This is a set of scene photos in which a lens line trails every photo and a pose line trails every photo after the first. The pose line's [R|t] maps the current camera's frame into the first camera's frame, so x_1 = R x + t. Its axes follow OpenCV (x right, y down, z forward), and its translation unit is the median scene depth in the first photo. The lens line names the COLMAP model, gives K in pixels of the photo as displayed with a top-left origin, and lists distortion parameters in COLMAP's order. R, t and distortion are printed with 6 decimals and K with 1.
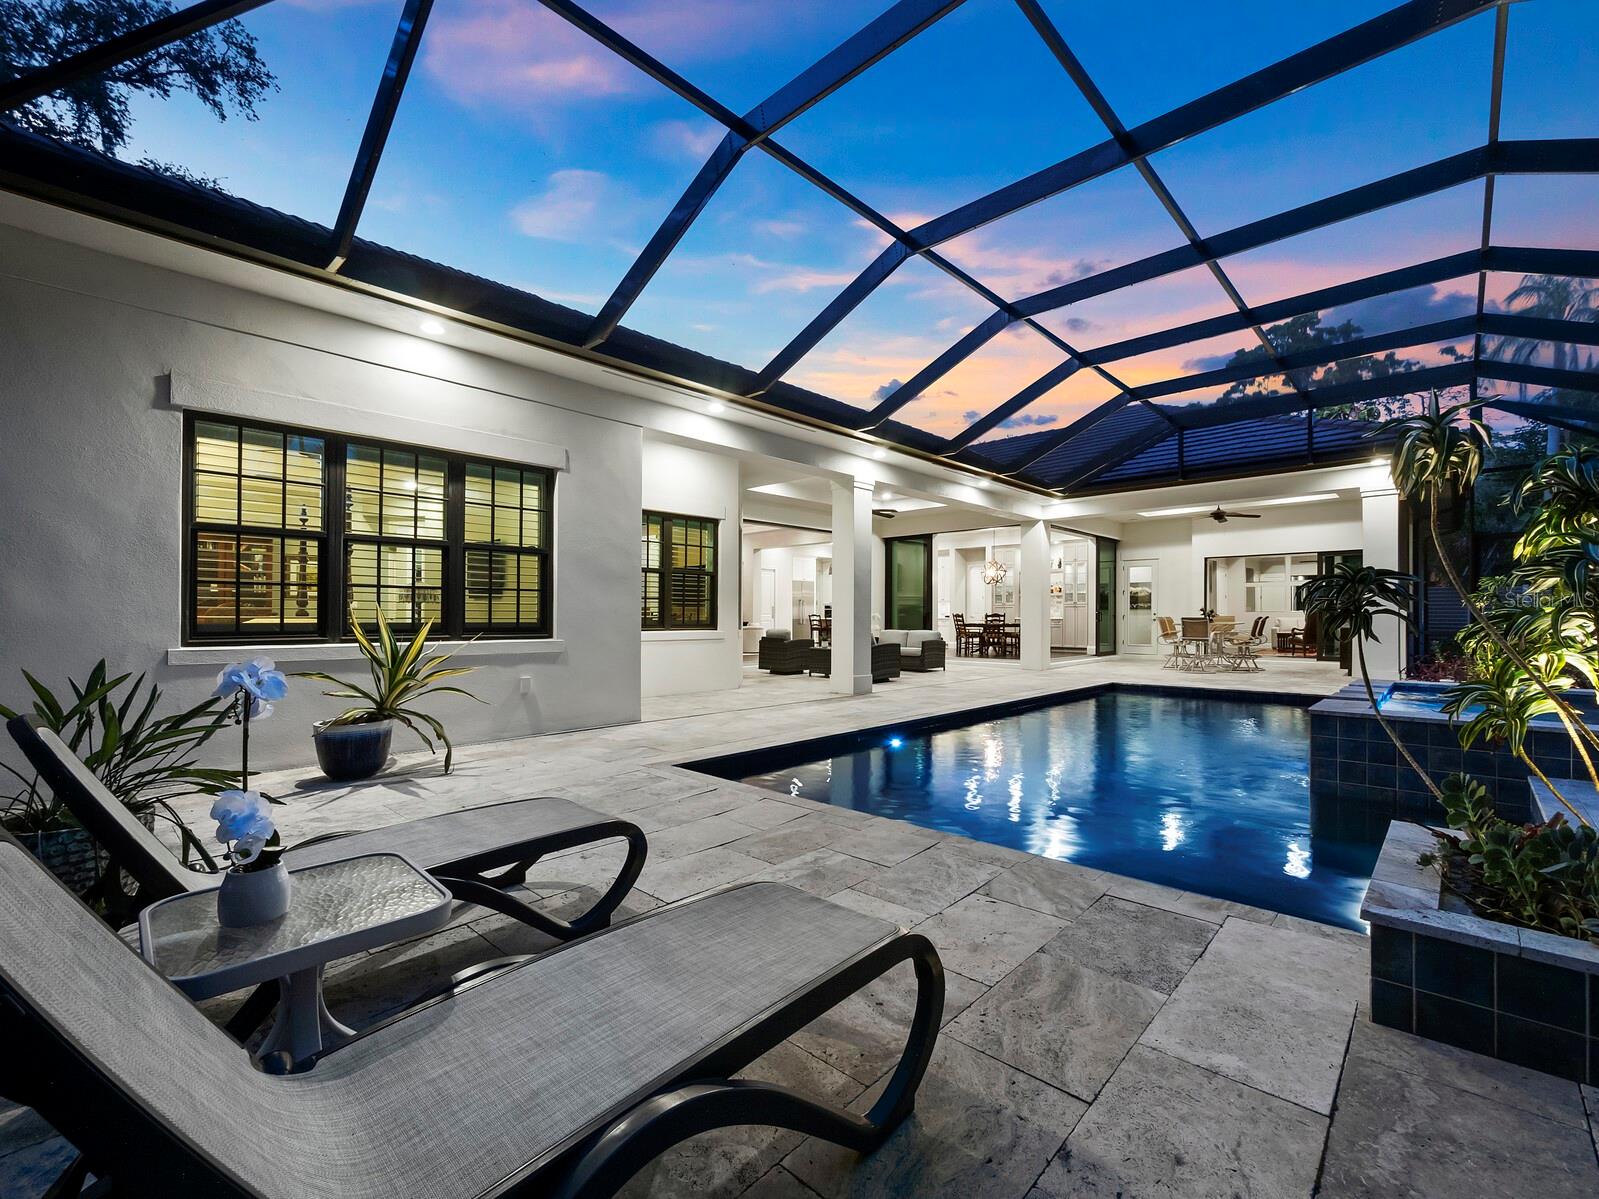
lens RADIAL K [[700.0, 0, 801.0], [0, 700.0, 612.5], [0, 0, 1]] dist [0.001368, 0.000003]
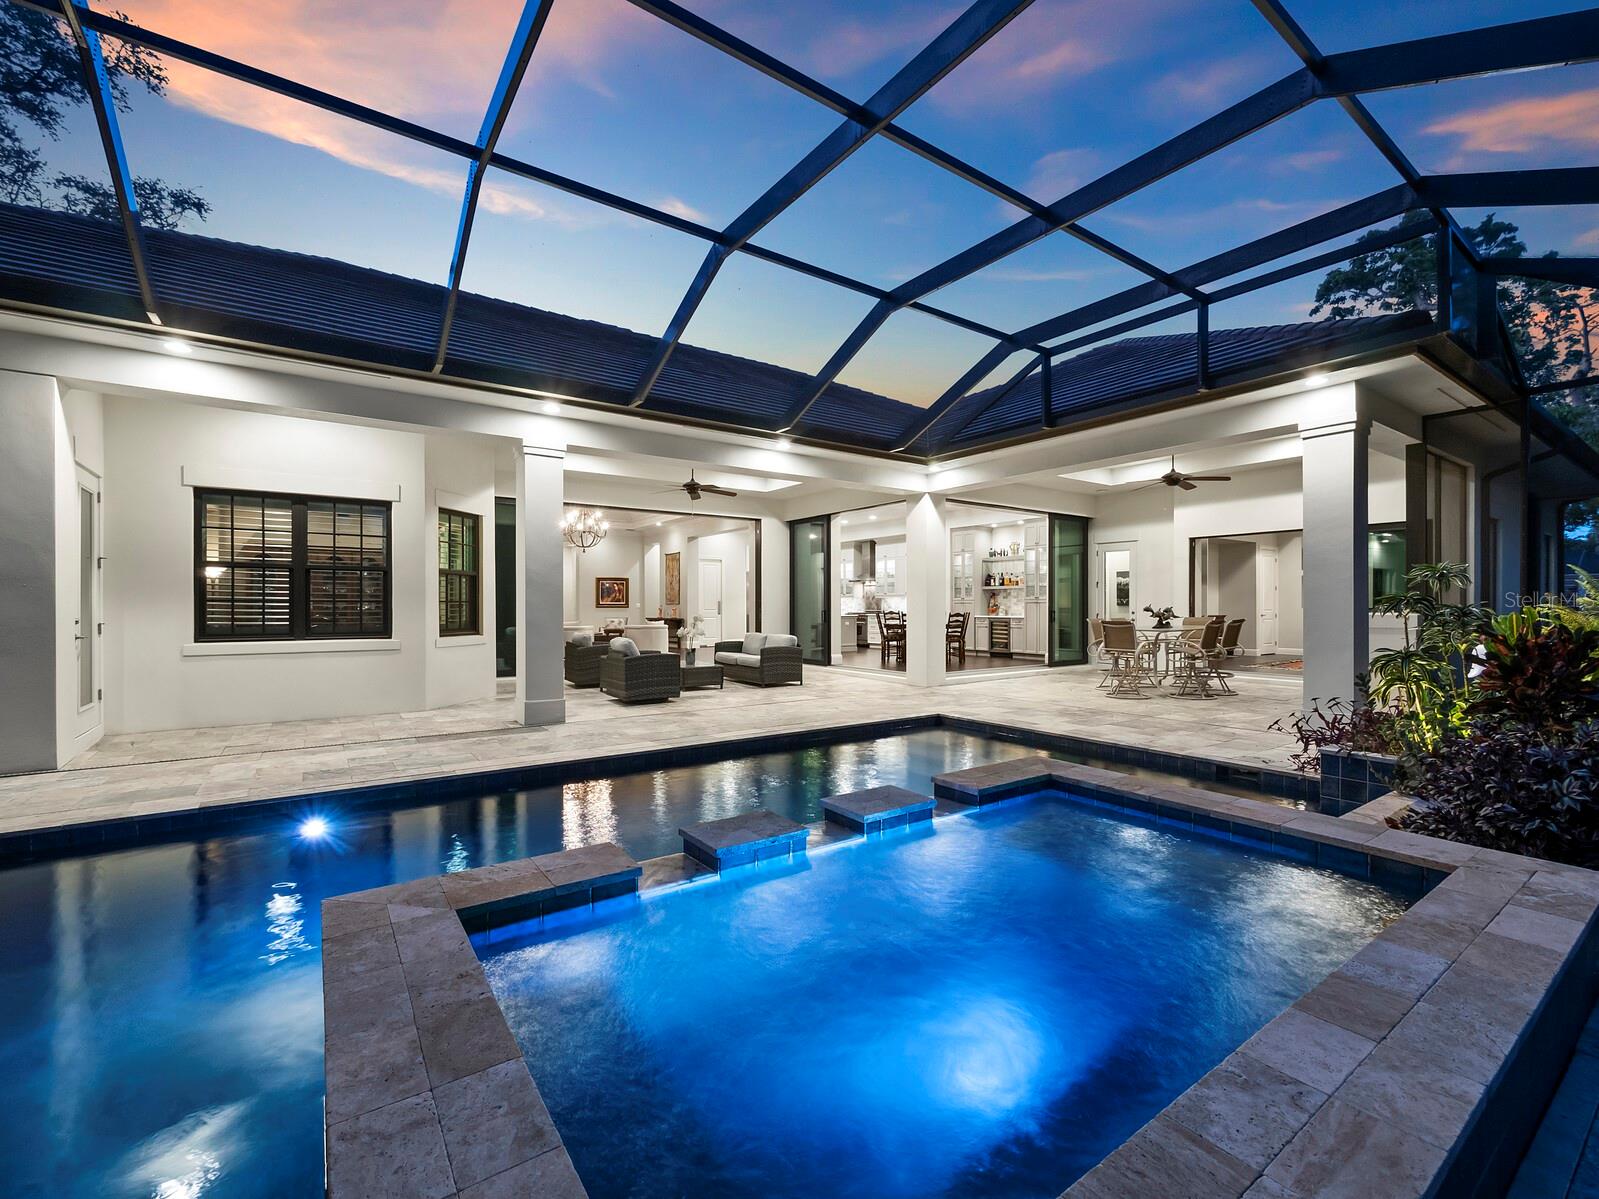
lens RADIAL K [[682.2, 0, 800.0], [0, 682.2, 605.3], [0, 0, 1]] dist [-0.000714, 0.000083]
pose [[0.977907, 0.002370, -0.209029, 0.309760], [-0.000500, 0.999959, 0.008996, -0.012596], [0.209041, -0.008692, 0.977868, 0.196155]]
